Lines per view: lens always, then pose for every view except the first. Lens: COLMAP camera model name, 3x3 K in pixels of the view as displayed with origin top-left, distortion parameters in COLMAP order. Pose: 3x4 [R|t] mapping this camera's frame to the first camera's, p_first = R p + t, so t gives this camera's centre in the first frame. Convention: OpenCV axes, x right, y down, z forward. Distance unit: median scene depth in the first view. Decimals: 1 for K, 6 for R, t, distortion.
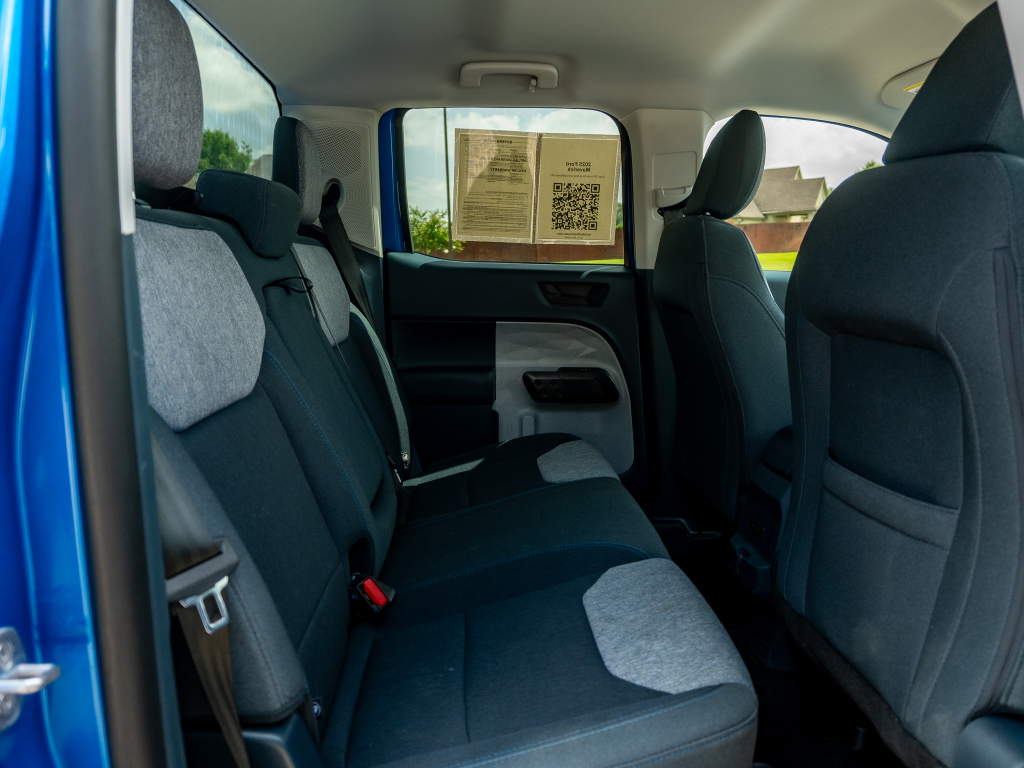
lens RADIAL K [[769.5, 0, 512.0], [0, 769.5, 384.0], [0, 0, 1]] dist [-0.008521, -0.008251]
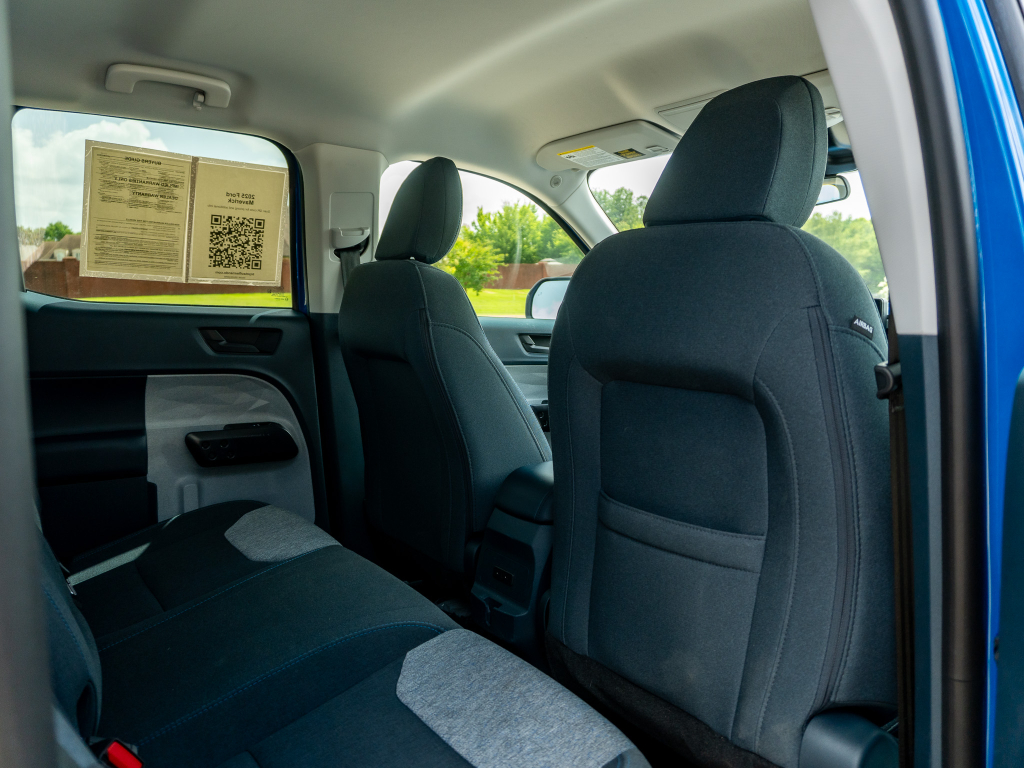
lens RADIAL K [[769.5, 0, 512.0], [0, 769.5, 384.0], [0, 0, 1]] dist [-0.008521, -0.008251]
pose [[0.845470, -0.044177, 0.532193, -0.133099], [0.069822, 0.997162, -0.028149, -0.021490], [-0.529439, 0.060958, 0.846155, 0.094667]]
